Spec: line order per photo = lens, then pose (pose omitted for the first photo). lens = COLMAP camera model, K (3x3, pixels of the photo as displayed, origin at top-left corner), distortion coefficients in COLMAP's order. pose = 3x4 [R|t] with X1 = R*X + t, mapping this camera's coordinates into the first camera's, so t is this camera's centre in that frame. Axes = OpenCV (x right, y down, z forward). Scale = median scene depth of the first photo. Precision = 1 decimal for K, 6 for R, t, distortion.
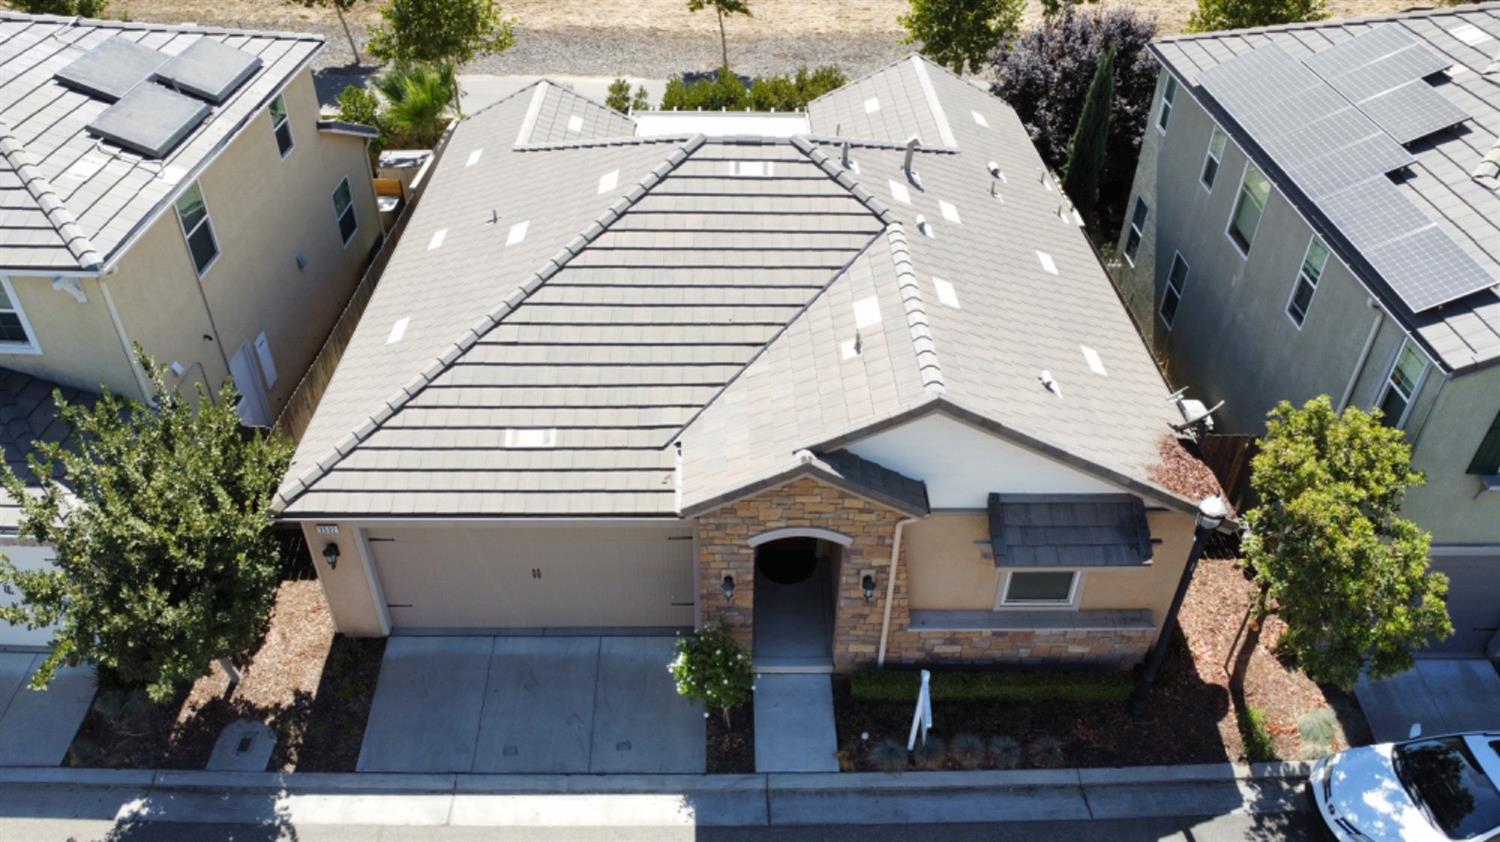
lens RADIAL K [[1065.1, 0, 752.1], [0, 1065.1, 420.5], [0, 0, 1]] dist [0.015031, 0.001071]
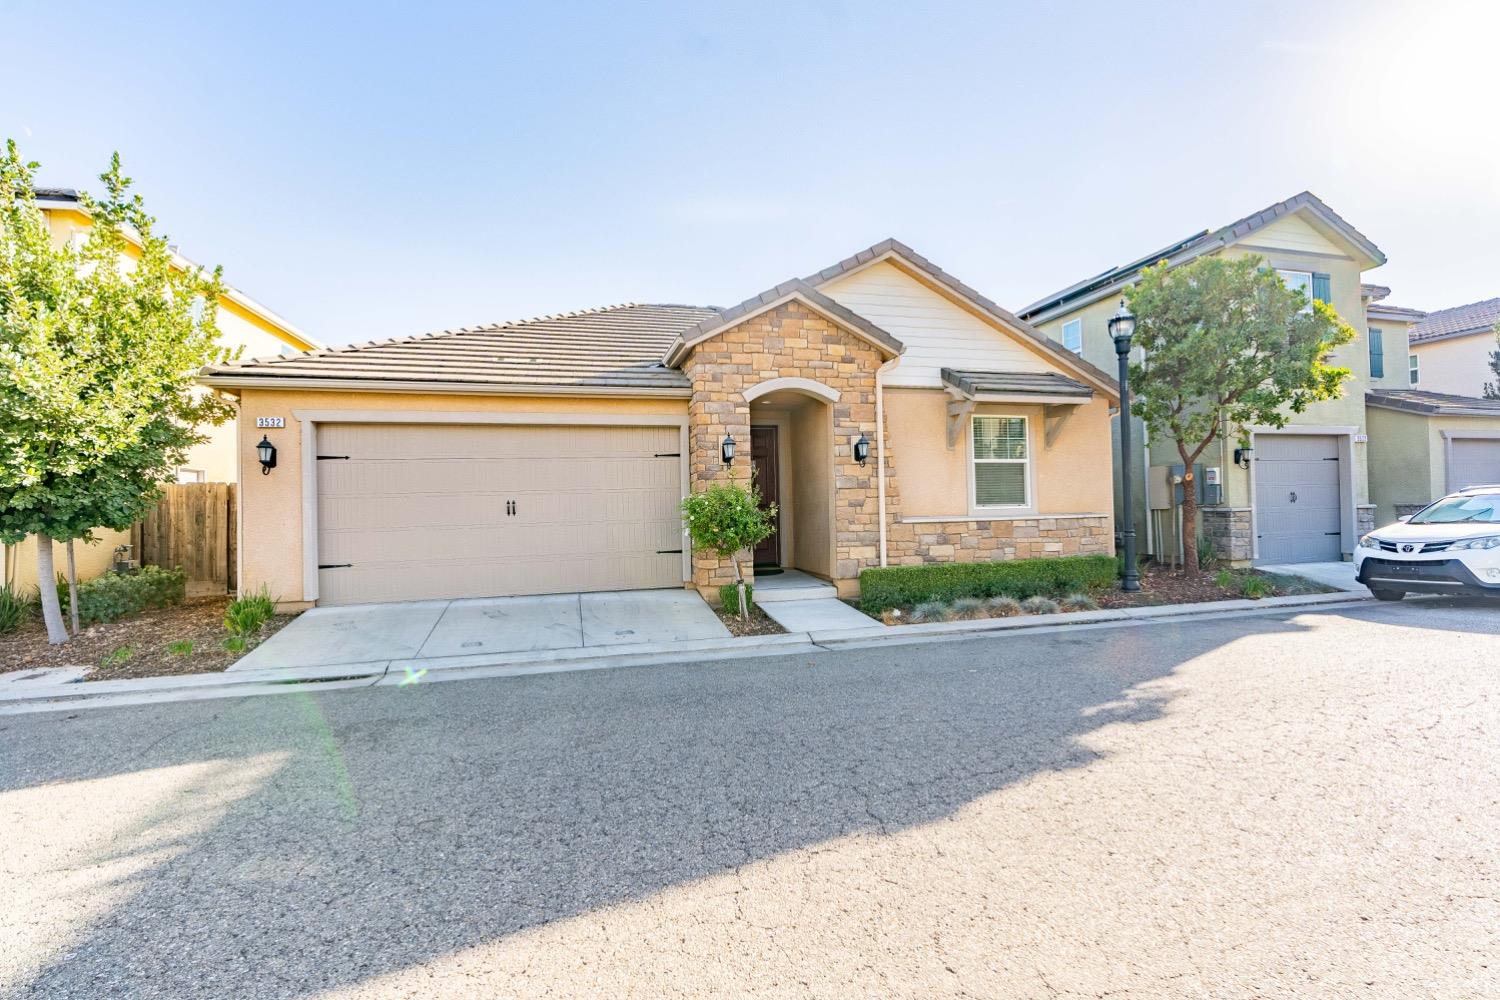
lens RADIAL K [[676.1, 0, 753.9], [0, 676.1, 504.0], [0, 0, 1]] dist [0.001177, 0.000101]
pose [[0.969324, -0.035411, 0.243222, -0.151037], [0.179555, 0.777773, -0.602353, 0.568993], [-0.167842, 0.627547, 0.760272, 0.555934]]
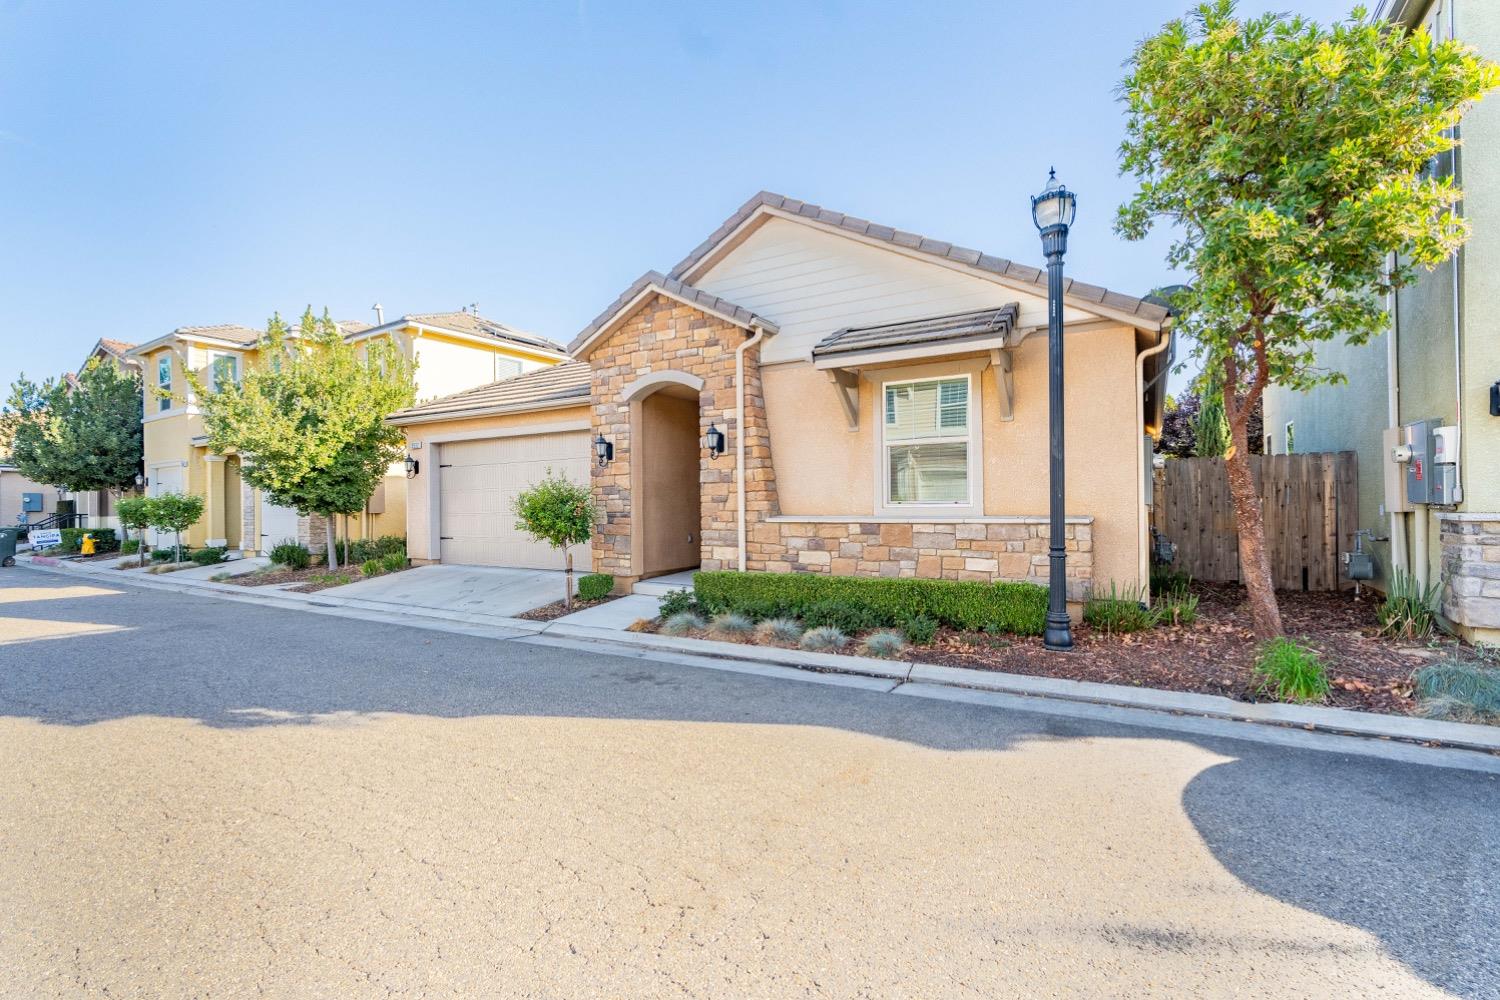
lens RADIAL K [[676.1, 0, 753.5], [0, 676.1, 498.8], [0, 0, 1]] dist [0.001177, 0.000101]
pose [[0.848015, -0.029304, -0.529161, 0.448432], [-0.307282, 0.786320, -0.535984, 0.502720], [0.431797, 0.617124, 0.657807, 0.656848]]
